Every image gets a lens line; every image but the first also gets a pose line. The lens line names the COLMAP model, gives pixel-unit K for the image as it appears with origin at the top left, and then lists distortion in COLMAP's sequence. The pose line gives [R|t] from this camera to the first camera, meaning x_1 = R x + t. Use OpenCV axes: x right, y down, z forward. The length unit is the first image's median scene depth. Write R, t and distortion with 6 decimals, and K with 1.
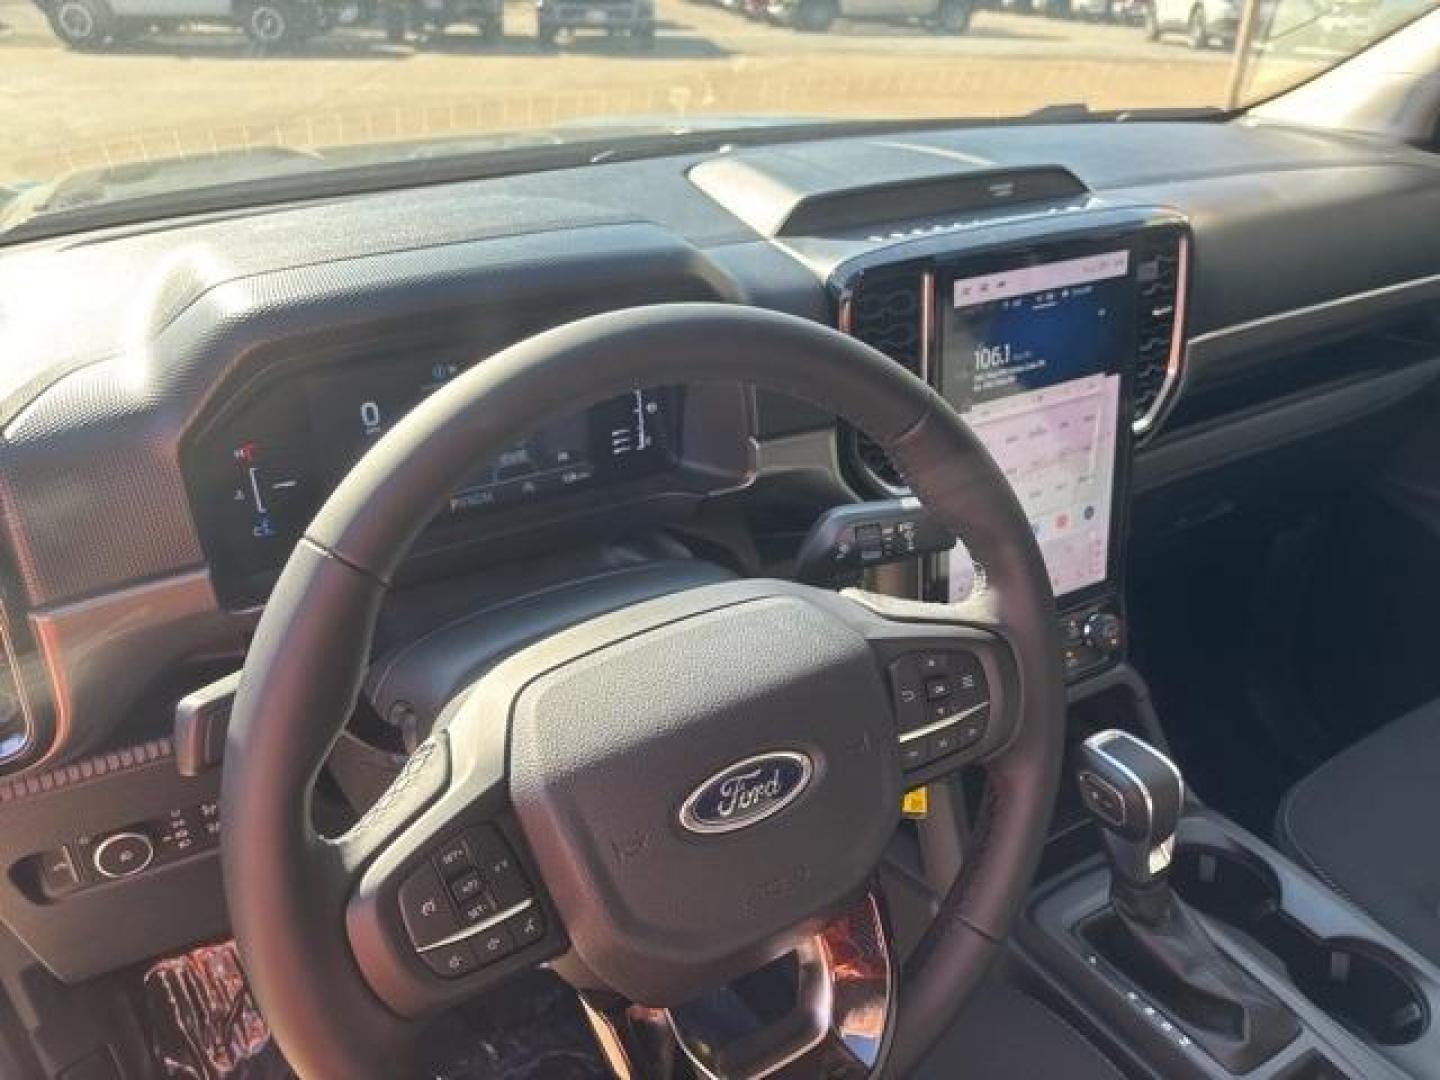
lens RADIAL K [[1065.0, 0, 722.3], [0, 1065.0, 535.1], [0, 0, 1]] dist [0.045895, -0.041629]
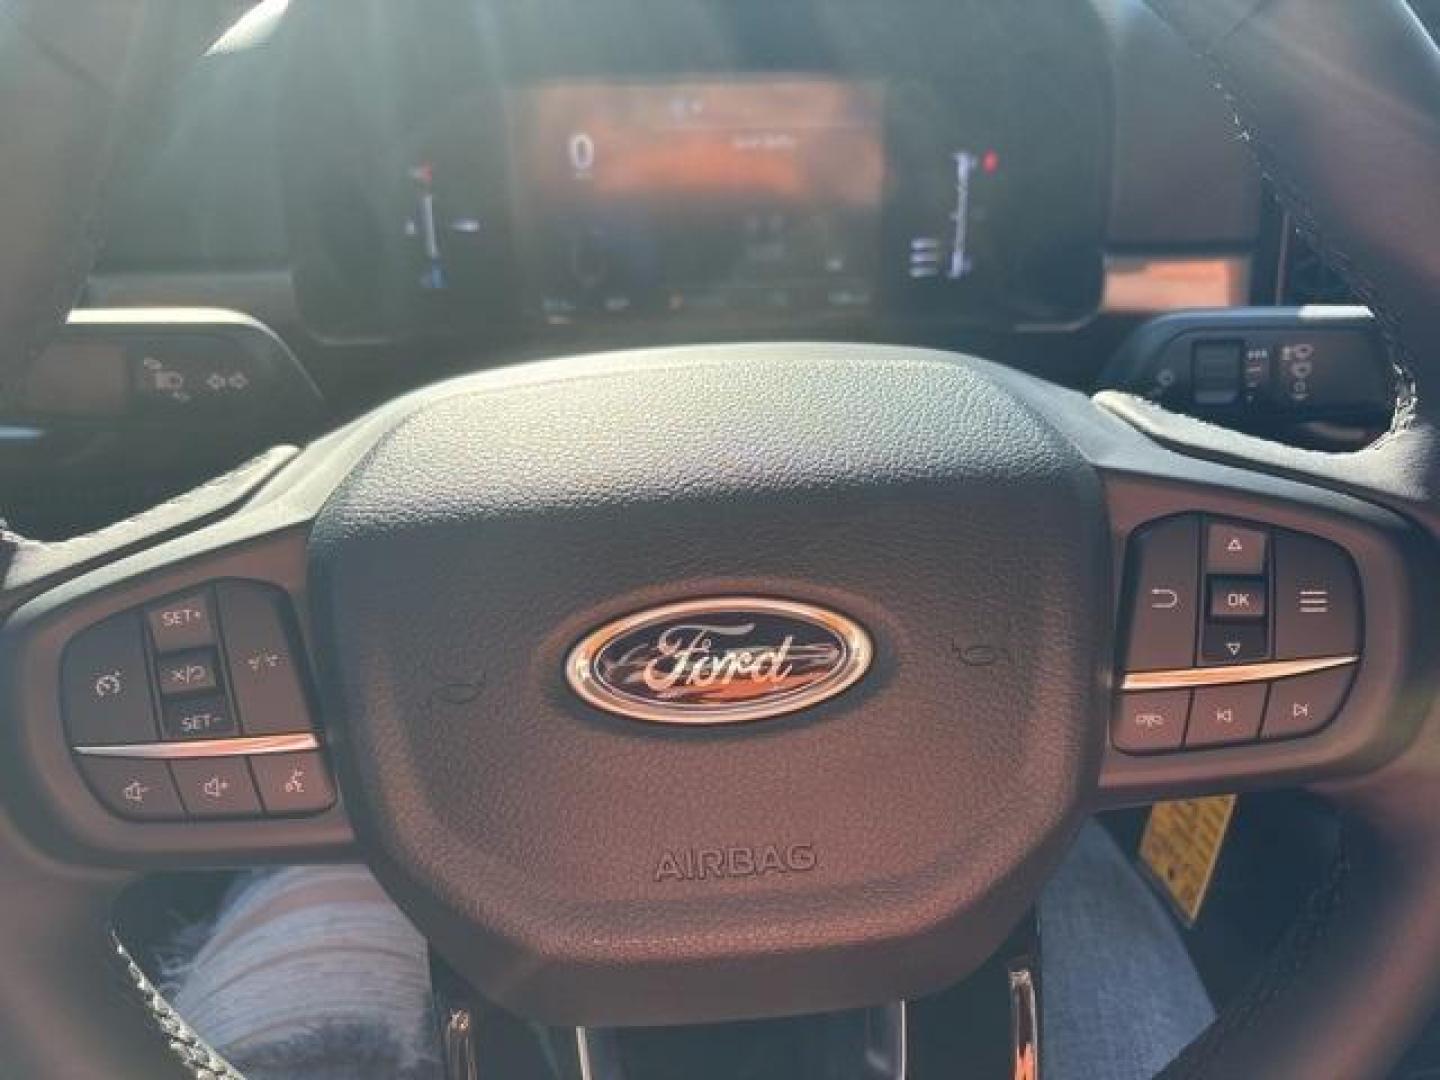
lens RADIAL K [[1065.0, 0, 722.3], [0, 1065.0, 535.1], [0, 0, 1]] dist [0.045895, -0.041629]
pose [[0.891778, 0.200927, -0.405413, 0.178273], [-0.195226, 0.979167, 0.055851, 0.128304], [0.408189, 0.029340, 0.912426, 0.452045]]
